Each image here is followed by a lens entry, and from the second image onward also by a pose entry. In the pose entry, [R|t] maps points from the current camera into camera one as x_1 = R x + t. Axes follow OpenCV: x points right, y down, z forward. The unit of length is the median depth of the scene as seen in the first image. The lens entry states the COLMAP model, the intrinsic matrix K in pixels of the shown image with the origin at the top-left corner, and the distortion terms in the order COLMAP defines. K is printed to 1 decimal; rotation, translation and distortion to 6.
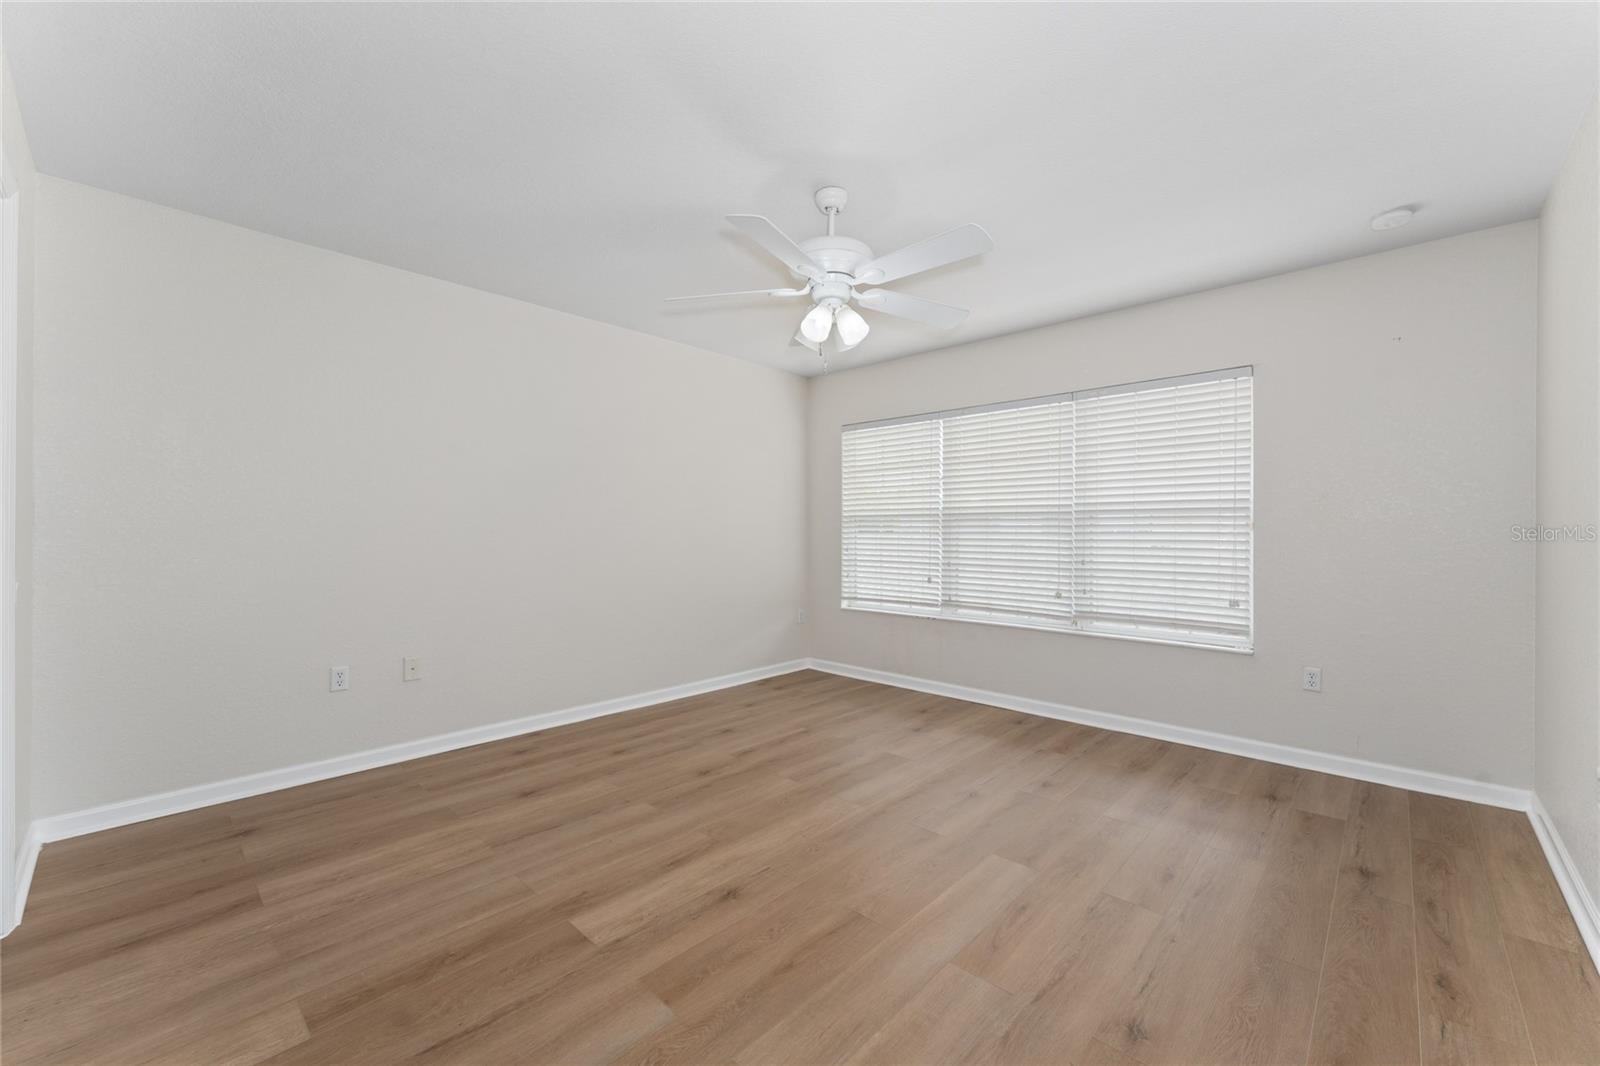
lens RADIAL K [[634.4, 0, 800.0], [0, 634.4, 533.0], [0, 0, 1]] dist [-0.000433, -0.000086]
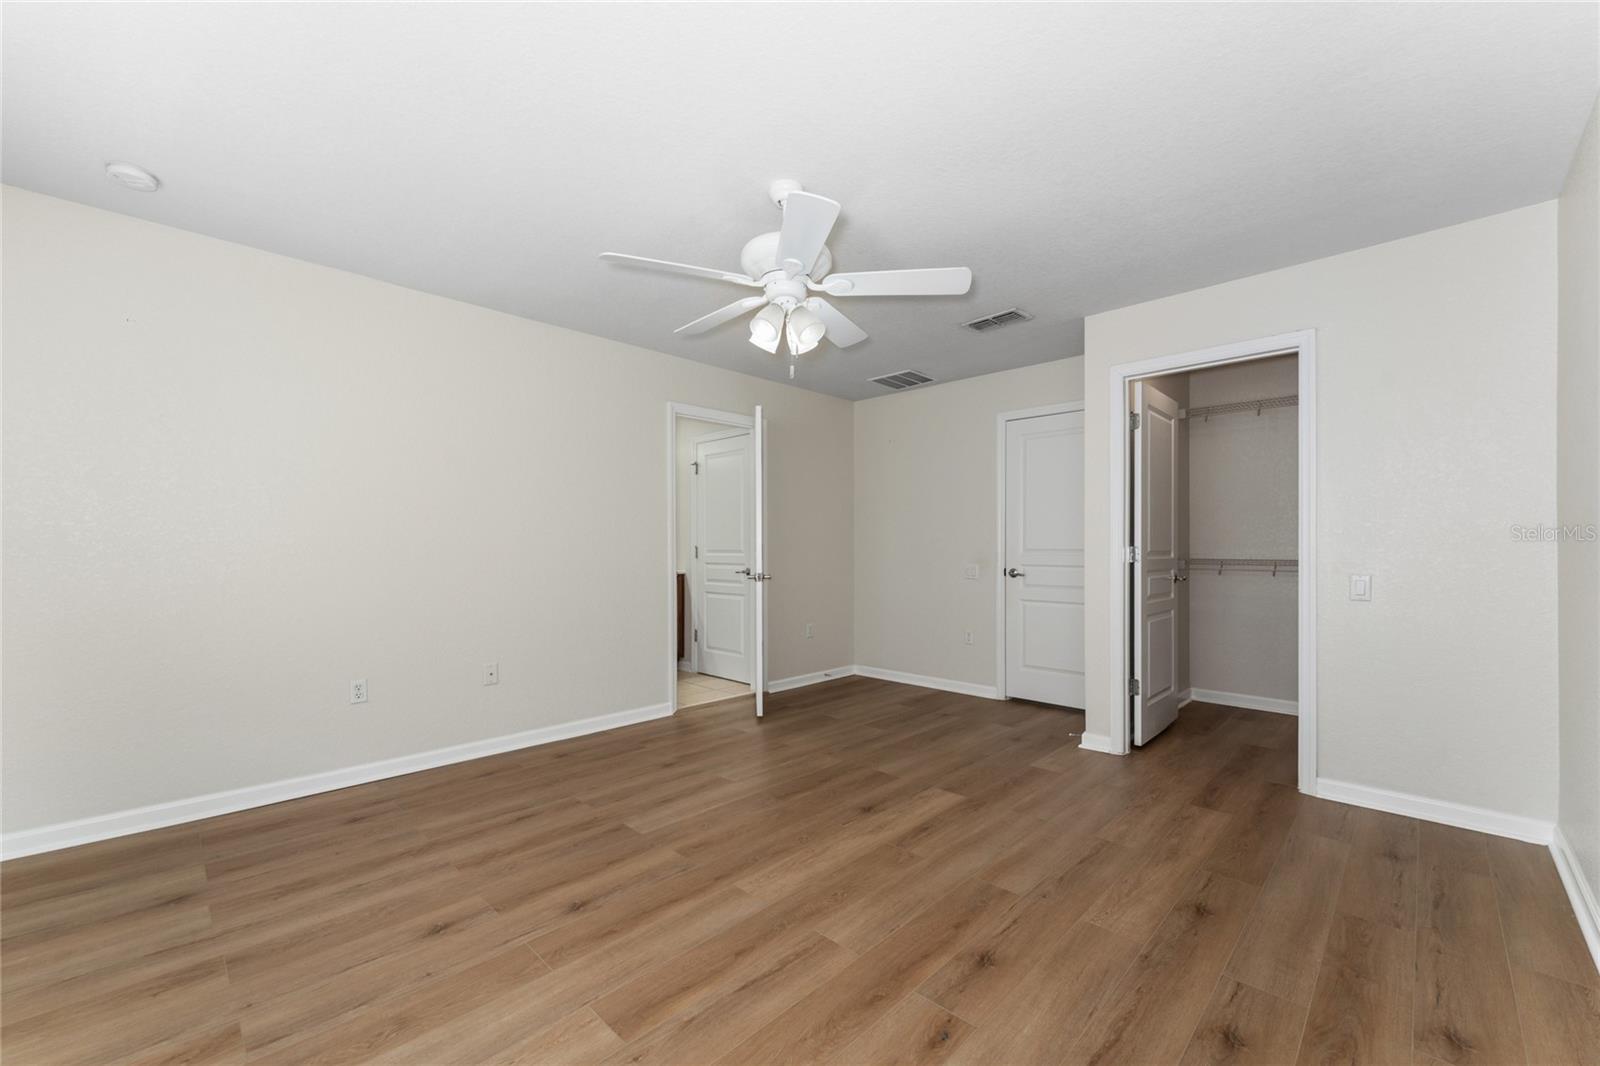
lens RADIAL K [[634.4, 0, 800.0], [0, 634.4, 533.0], [0, 0, 1]] dist [-0.000433, -0.000086]
pose [[-0.999749, -0.002354, 0.022275, 0.005379], [-0.002952, 0.999635, -0.026850, 0.010085], [-0.022203, -0.026909, -0.999391, 2.056411]]
